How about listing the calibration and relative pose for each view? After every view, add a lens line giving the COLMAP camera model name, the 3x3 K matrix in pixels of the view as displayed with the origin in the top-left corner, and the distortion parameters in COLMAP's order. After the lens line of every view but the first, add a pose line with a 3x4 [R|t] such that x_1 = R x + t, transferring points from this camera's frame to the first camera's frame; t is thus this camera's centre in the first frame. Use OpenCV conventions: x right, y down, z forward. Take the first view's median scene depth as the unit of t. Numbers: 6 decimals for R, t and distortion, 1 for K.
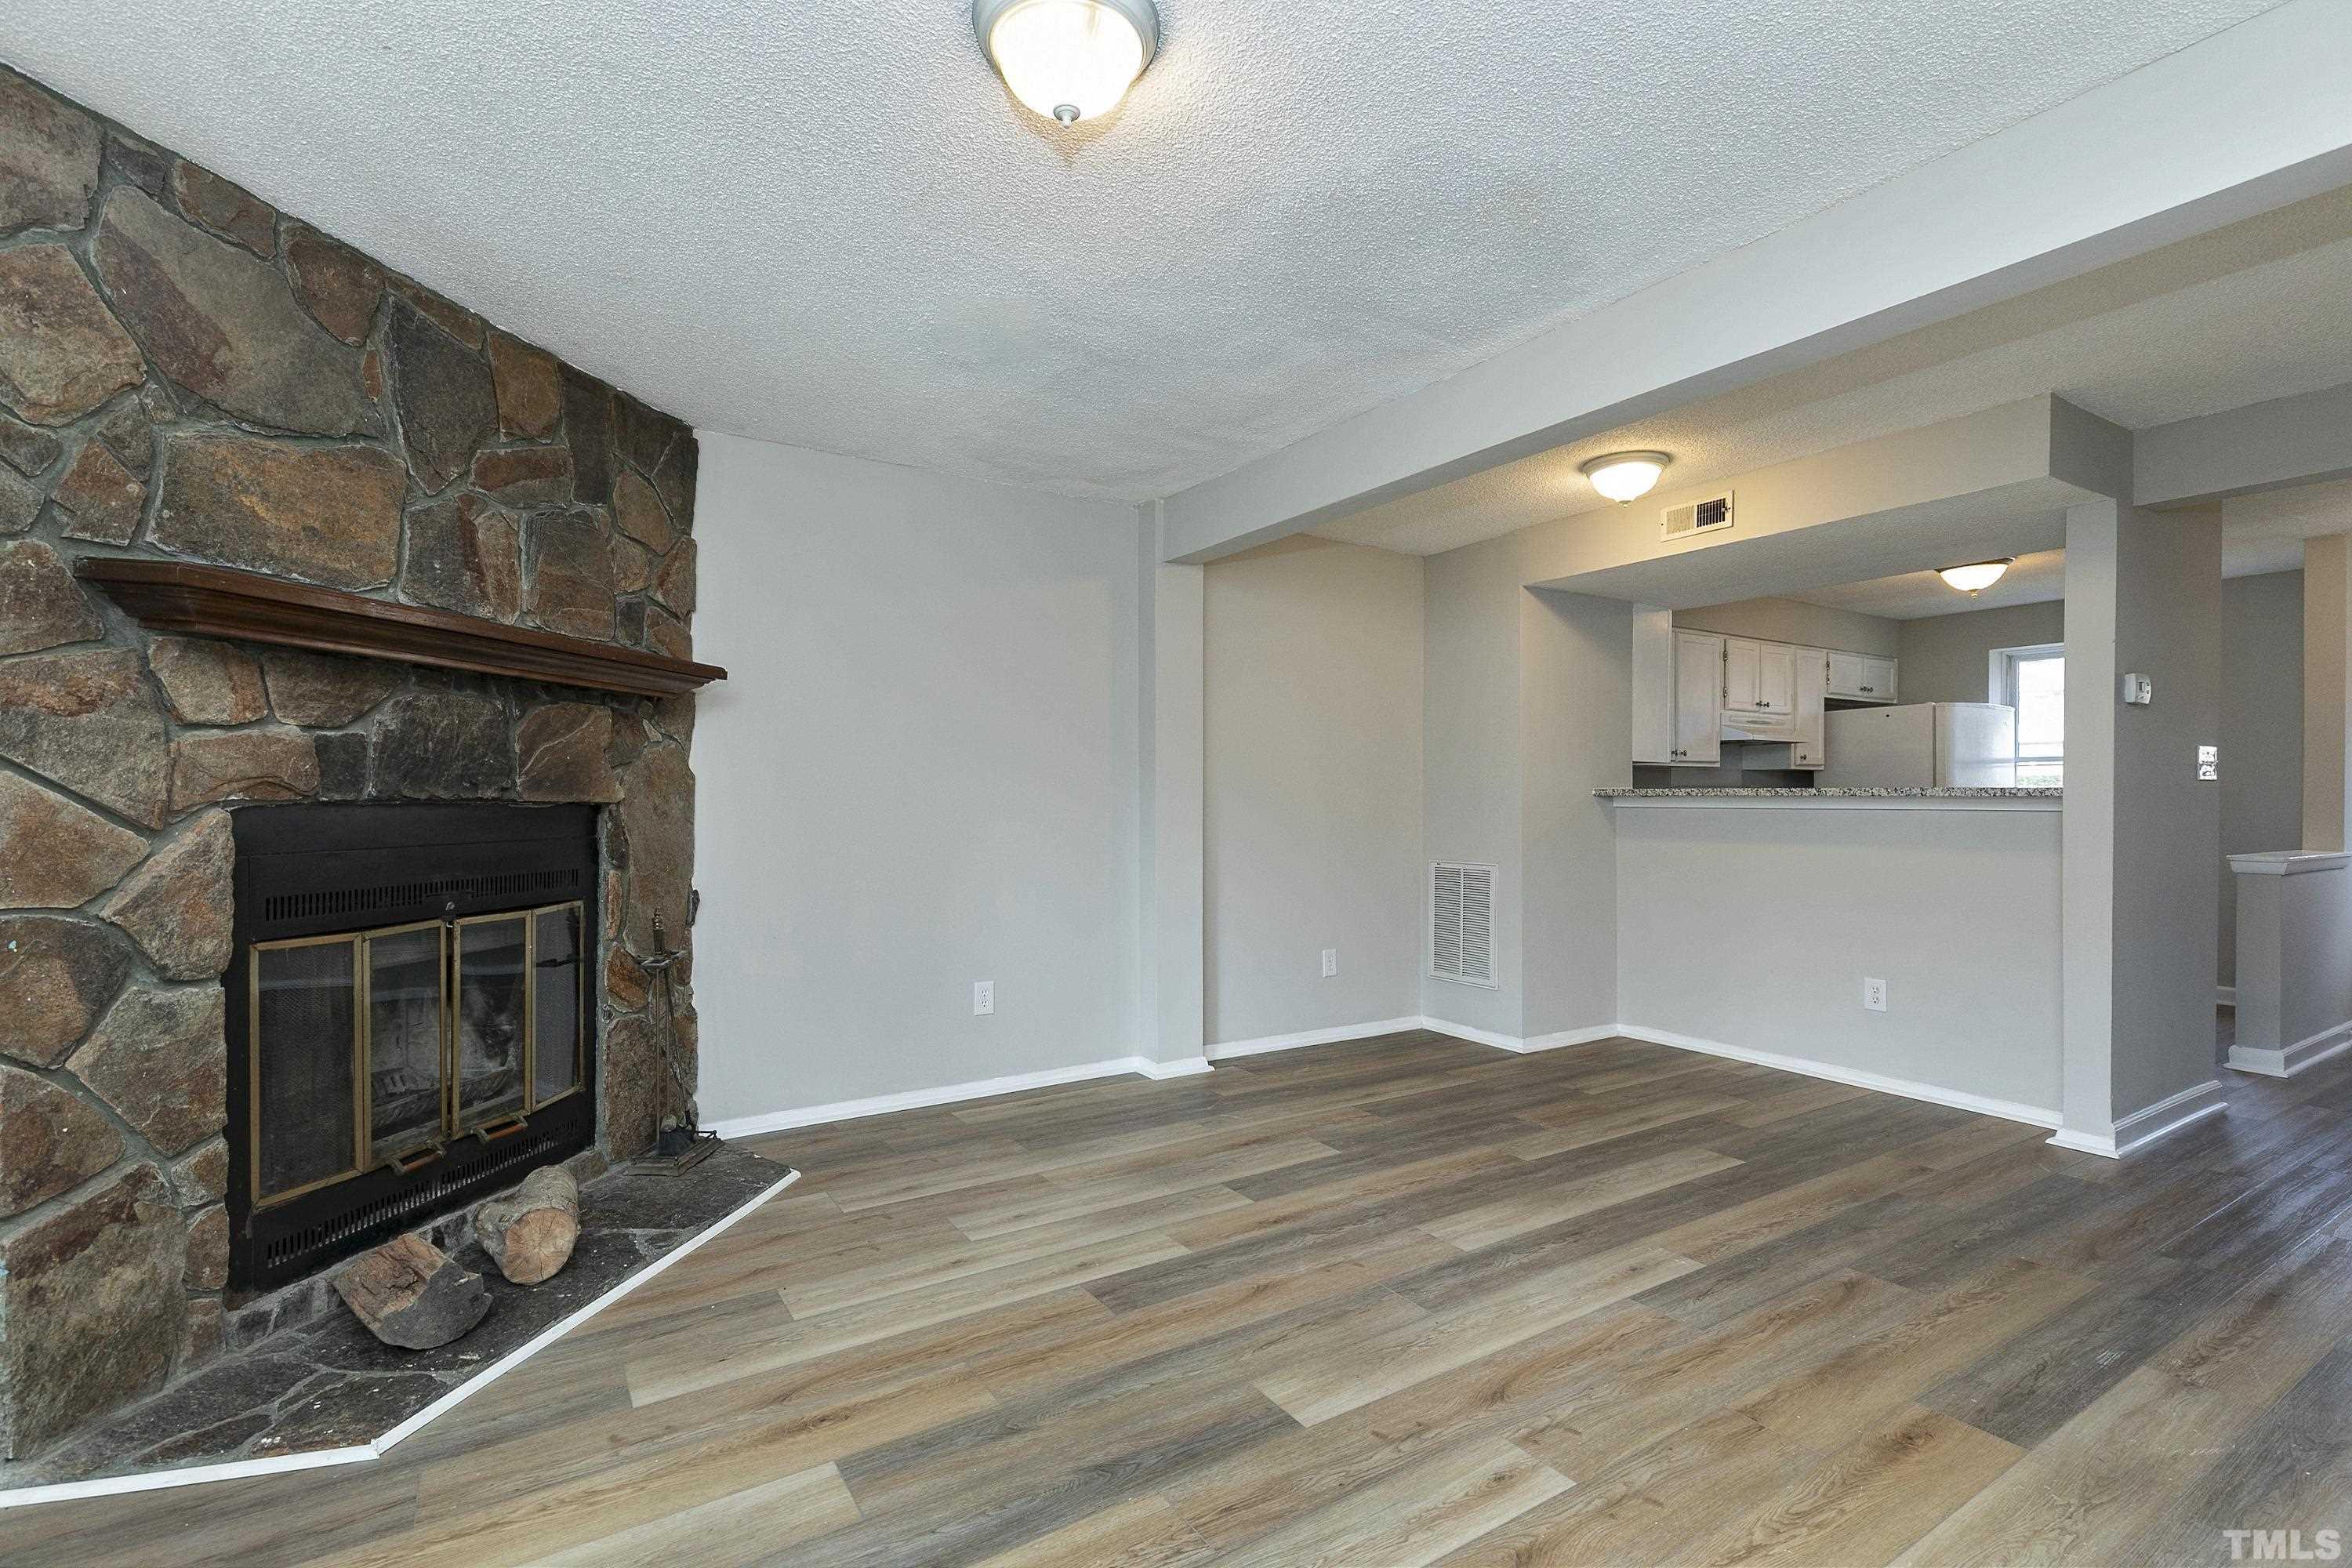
lens RADIAL K [[1090.2, 0, 1150.5], [0, 1090.2, 802.5], [0, 0, 1]] dist [0.002500, -0.000265]
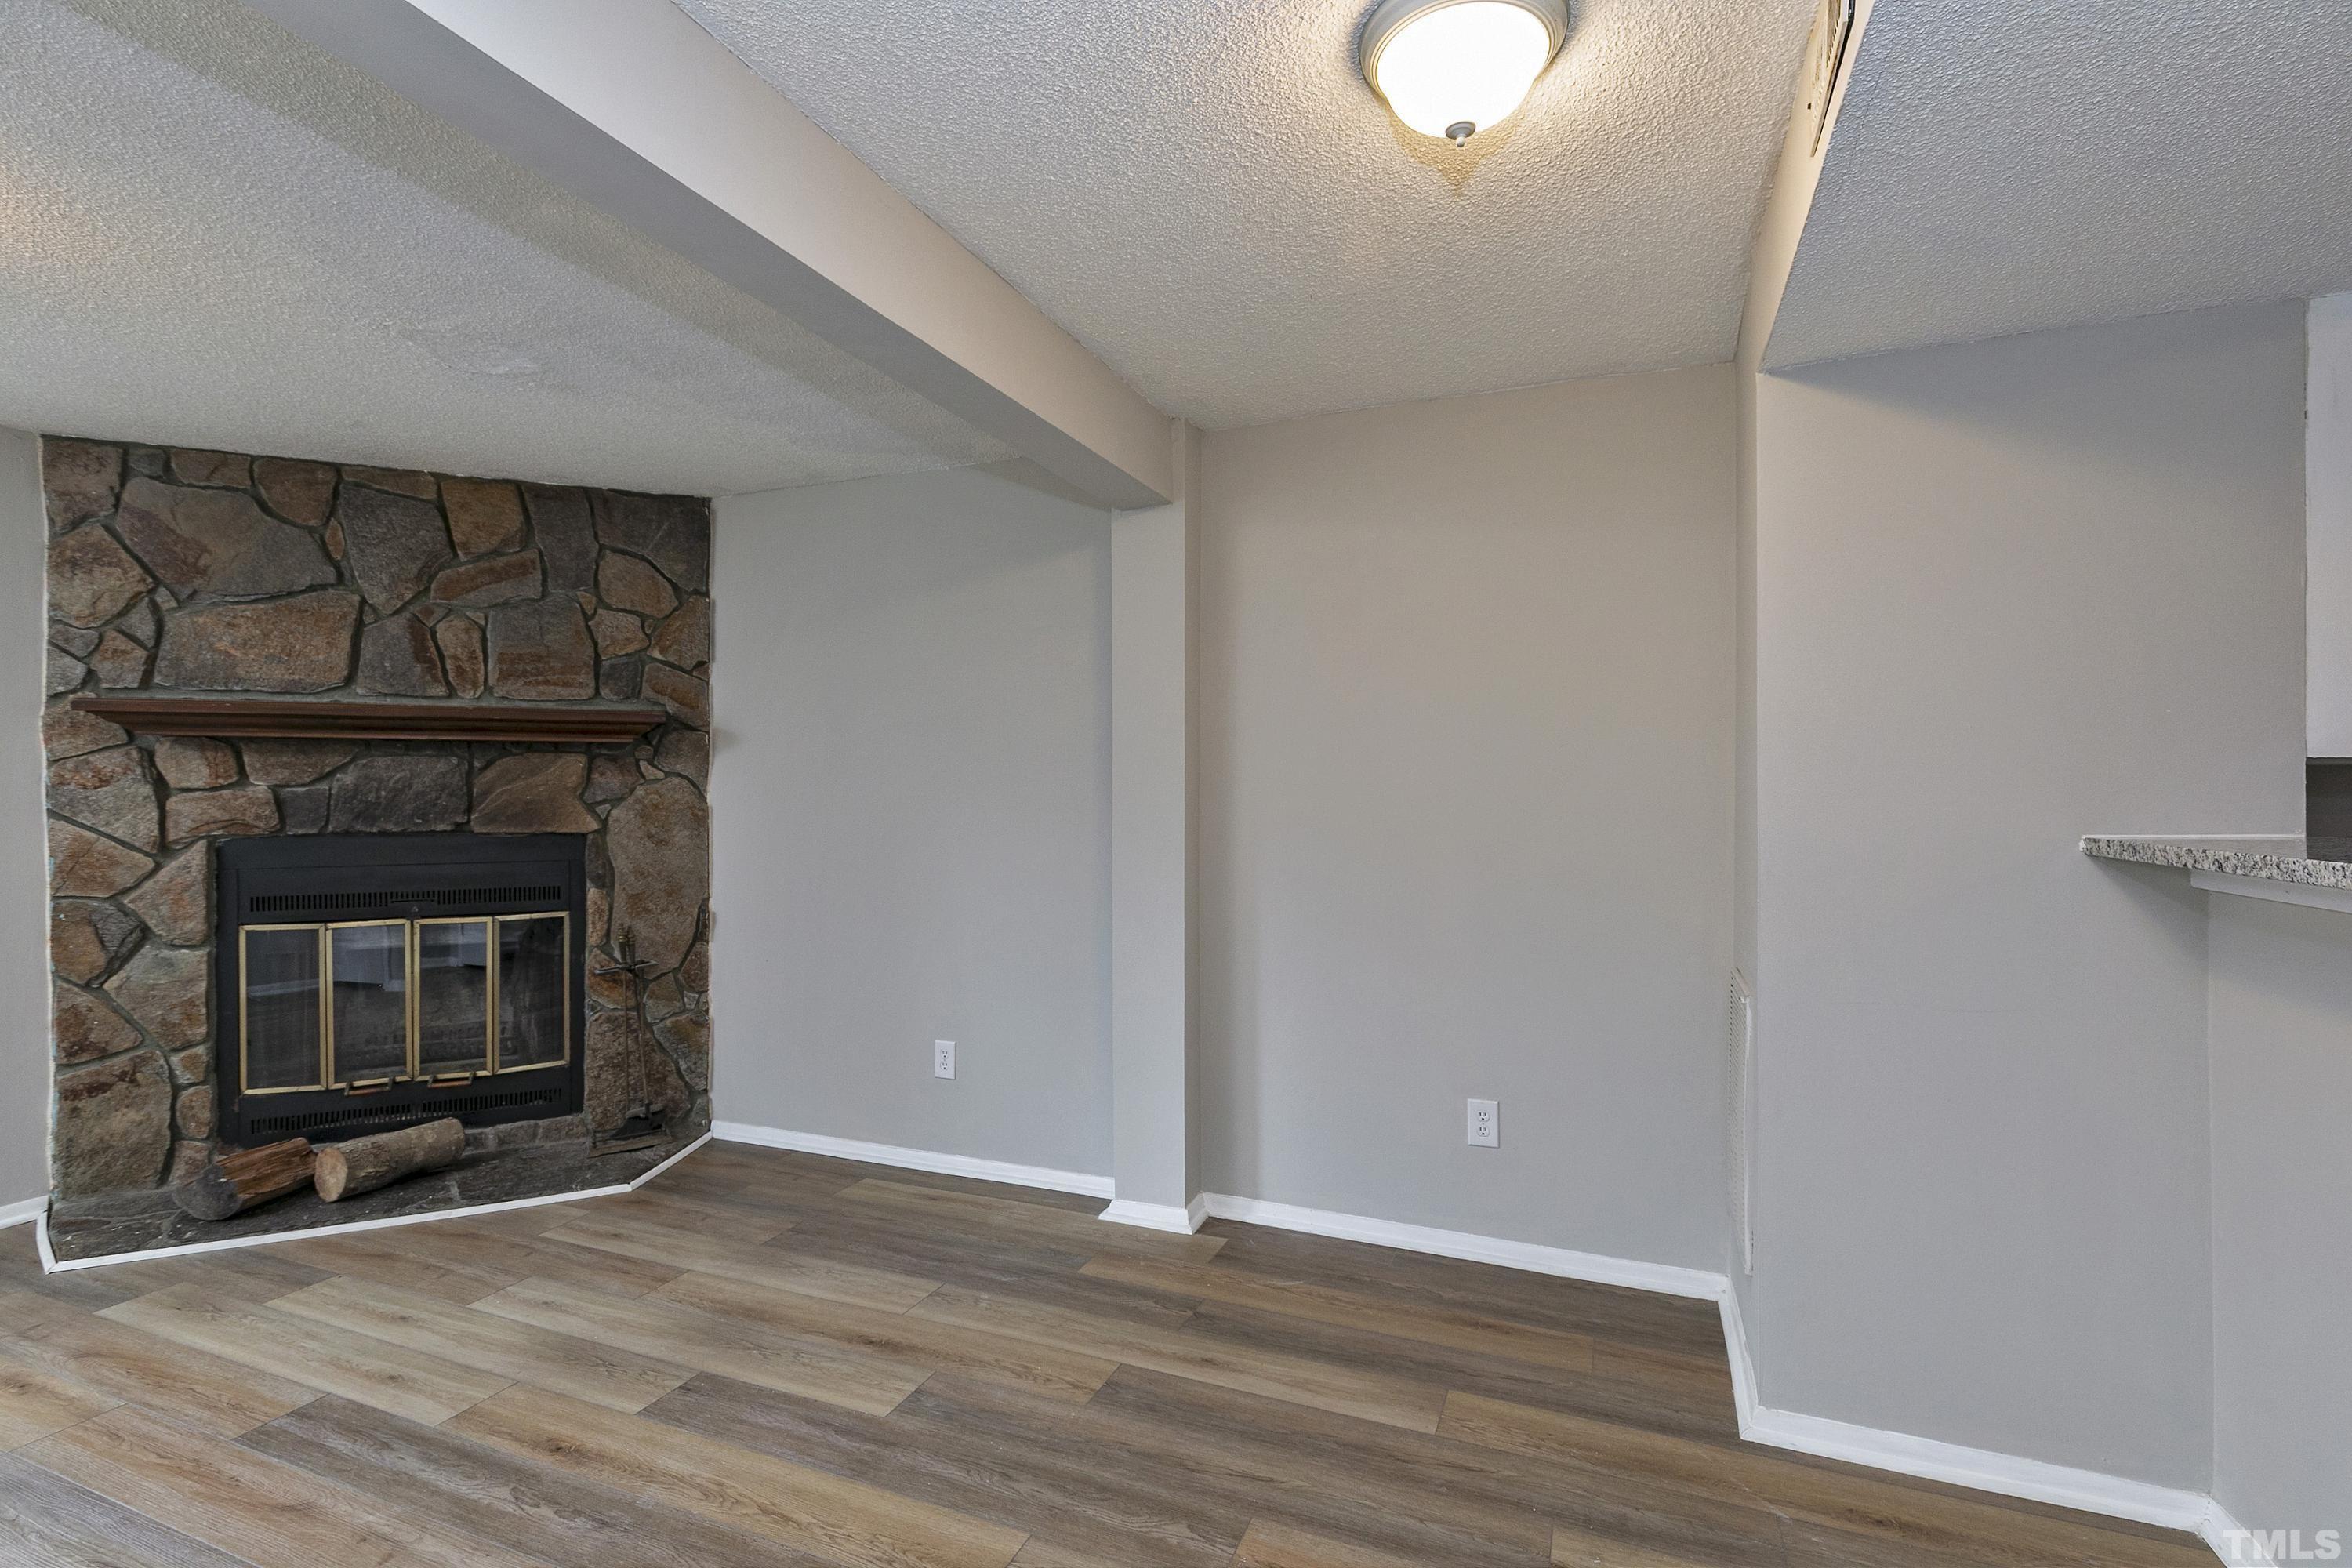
lens RADIAL K [[1068.9, 0, 1154.4], [0, 1068.9, 787.6], [0, 0, 1]] dist [0.001153, -0.000058]
pose [[0.573551, -0.005695, -0.819150, 0.897747], [-0.001286, 0.999968, -0.007852, -0.044409], [0.819169, 0.005557, 0.573526, 0.895386]]
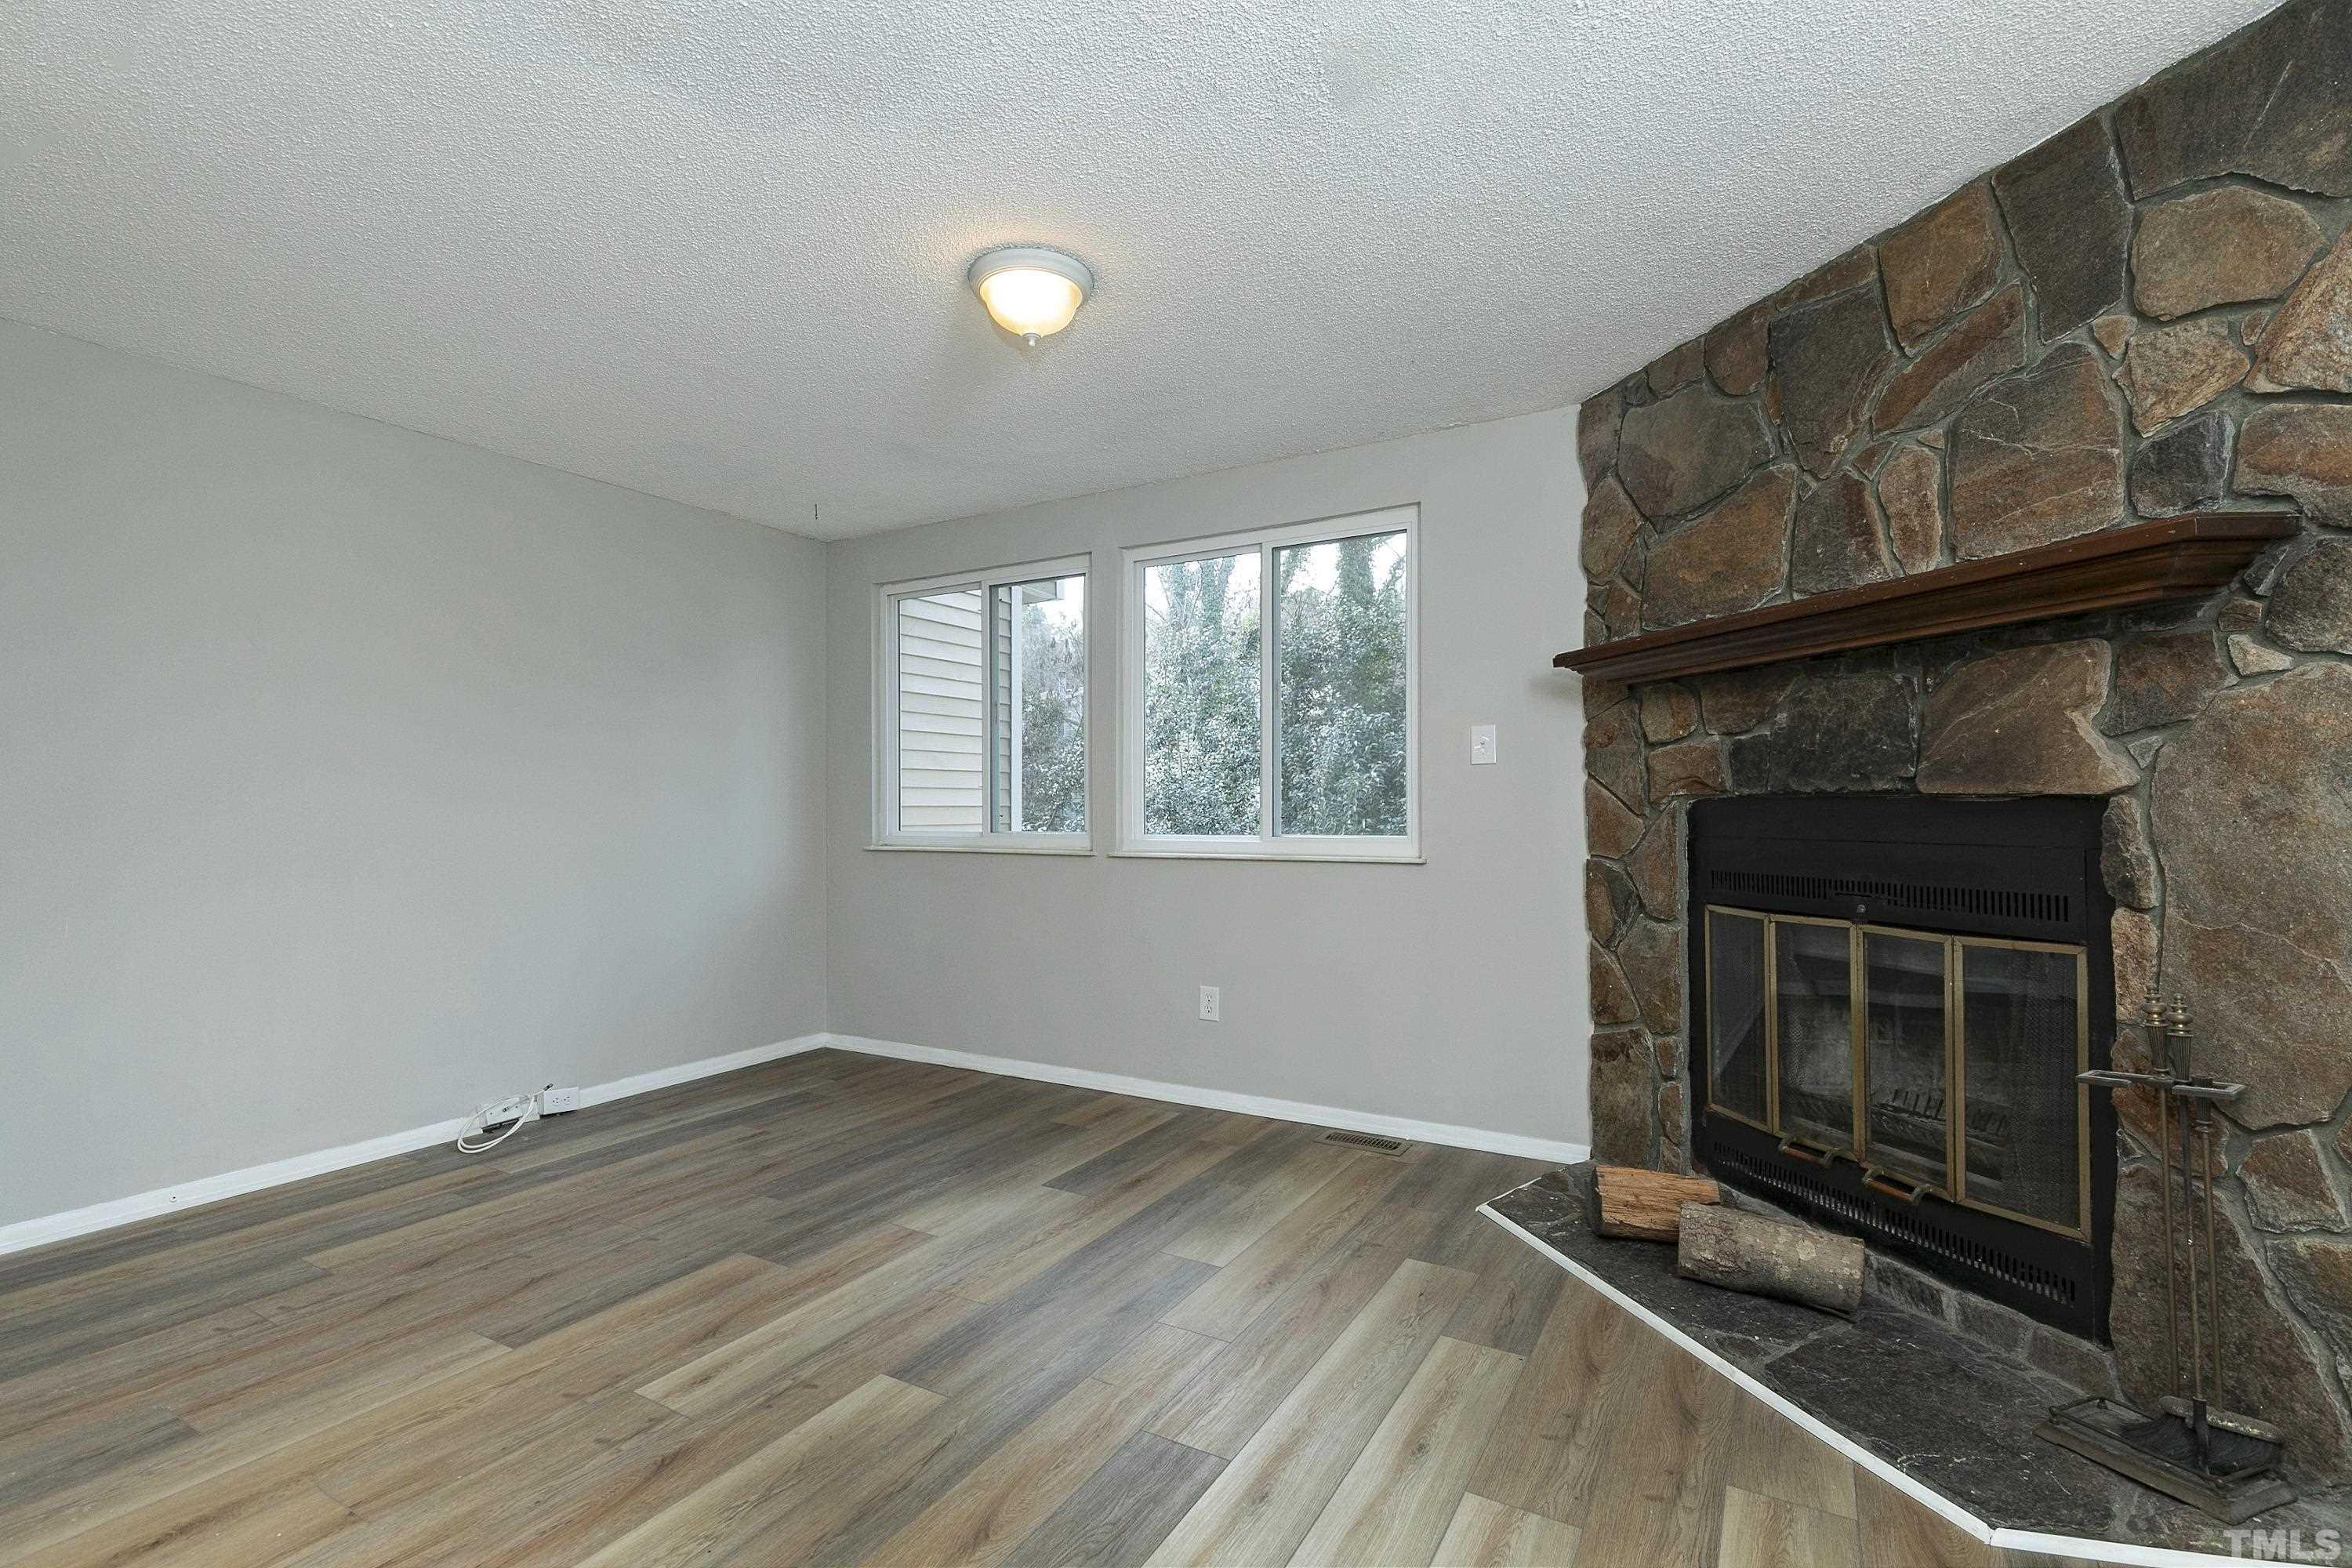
lens RADIAL K [[1061.9, 0, 1183.9], [0, 1061.9, 802.7], [0, 0, 1]] dist [0.000954, 0.000201]
pose [[-0.877269, -0.001649, -0.479996, 0.255339], [-0.002756, 0.999995, 0.001601, 0.005554], [0.479991, 0.002727, -0.877269, 1.364843]]
